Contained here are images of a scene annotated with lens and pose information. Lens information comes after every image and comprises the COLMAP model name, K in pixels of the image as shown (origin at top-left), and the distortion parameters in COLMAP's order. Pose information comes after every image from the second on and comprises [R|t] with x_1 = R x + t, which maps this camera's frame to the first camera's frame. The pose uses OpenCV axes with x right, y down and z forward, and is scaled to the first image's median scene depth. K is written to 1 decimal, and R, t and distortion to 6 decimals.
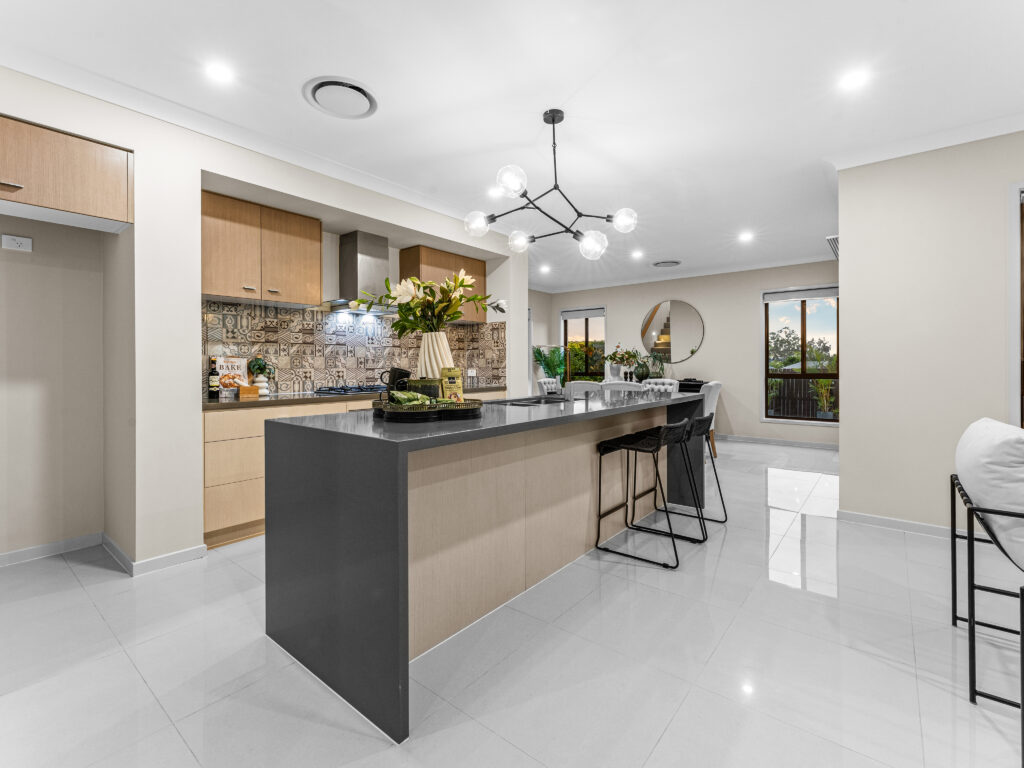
lens RADIAL K [[466.2, 0, 507.7], [0, 466.2, 366.9], [0, 0, 1]] dist [-0.002586, -0.000802]
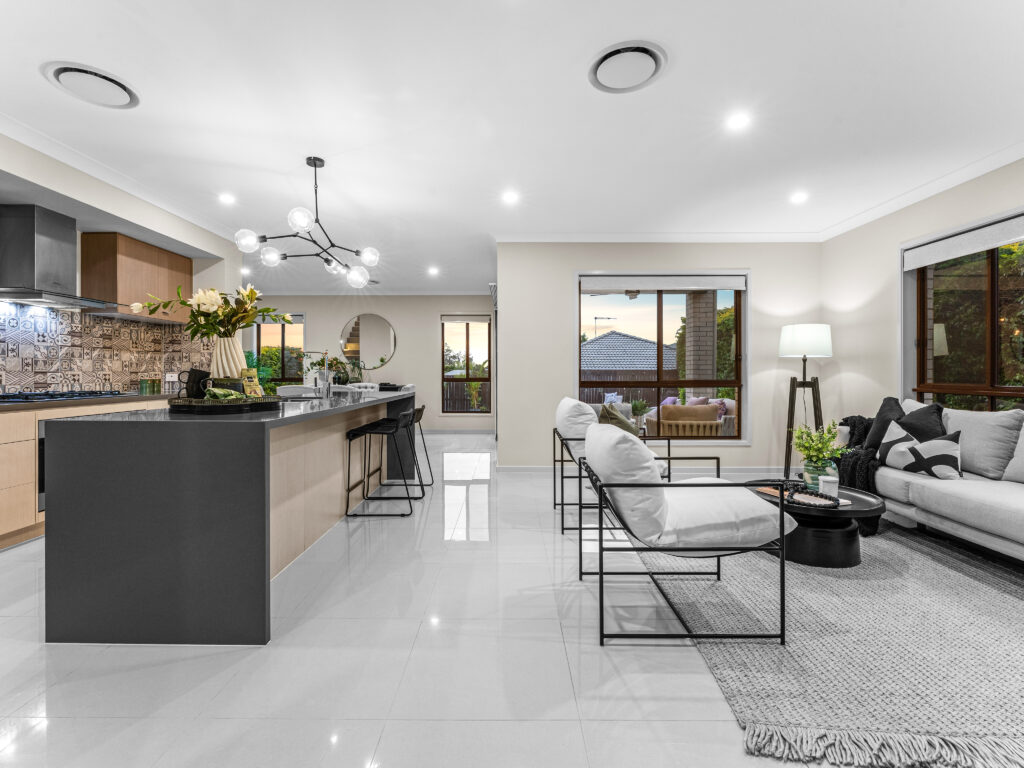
lens RADIAL K [[466.2, 0, 507.1], [0, 466.2, 376.1], [0, 0, 1]] dist [-0.002586, -0.000802]
pose [[0.778005, -0.000343, 0.628258, -0.193211], [-0.001492, 0.999996, 0.002394, 0.009297], [-0.628257, -0.002800, 0.778001, -0.177761]]
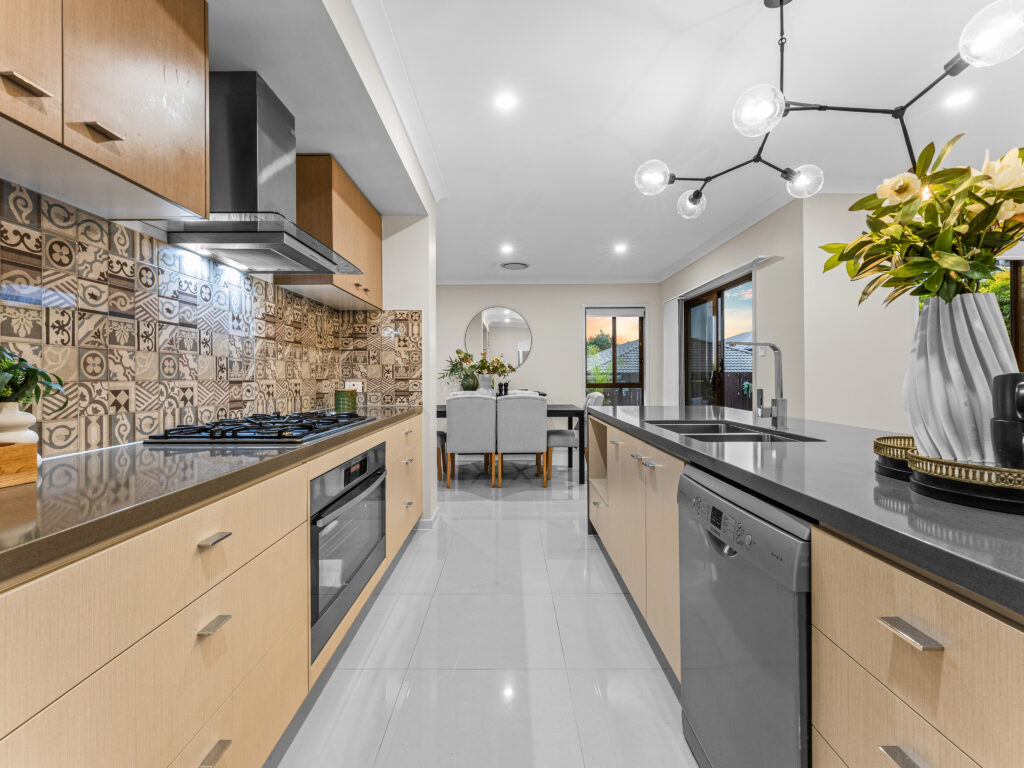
lens RADIAL K [[466.2, 0, 512.9], [0, 466.2, 373.5], [0, 0, 1]] dist [-0.002586, -0.000802]
pose [[0.776134, 0.003875, 0.630556, -0.427160], [0.003426, 0.999940, -0.010361, 0.002039], [-0.630559, 0.010202, 0.776074, 0.518920]]
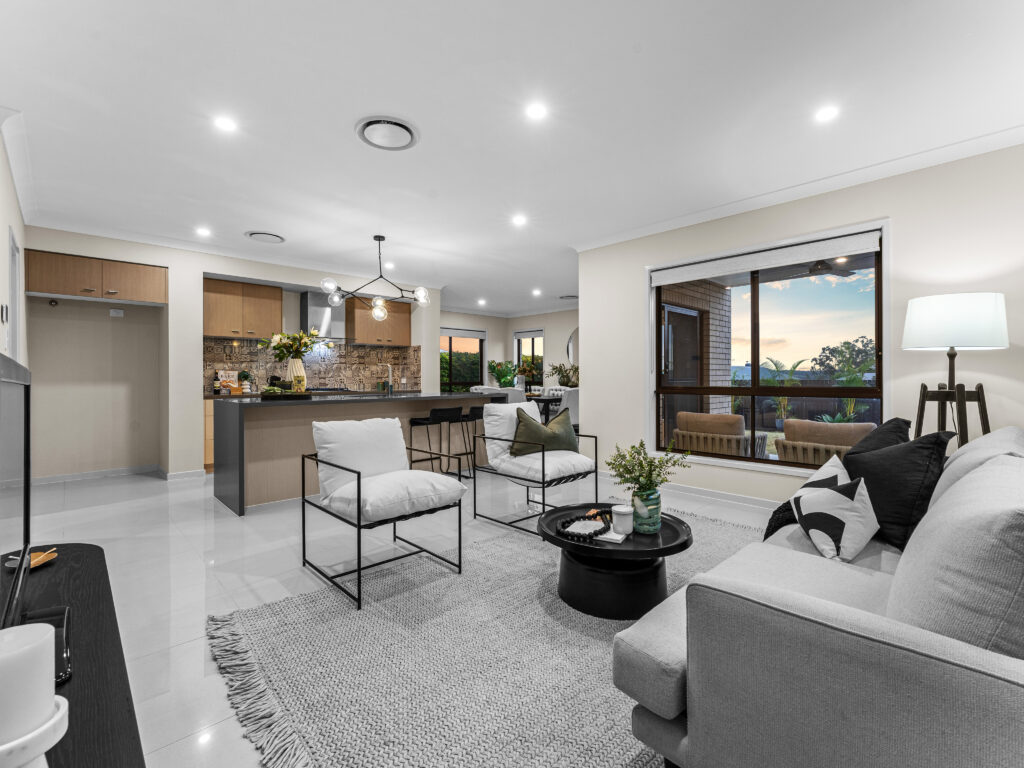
lens RADIAL K [[466.2, 0, 510.5], [0, 466.2, 379.2], [0, 0, 1]] dist [-0.002586, -0.000802]
pose [[0.992440, 0.001720, -0.122722, 0.589134], [-0.001478, 0.999997, 0.002061, 0.005983], [0.122726, -0.001864, 0.992439, -0.526032]]
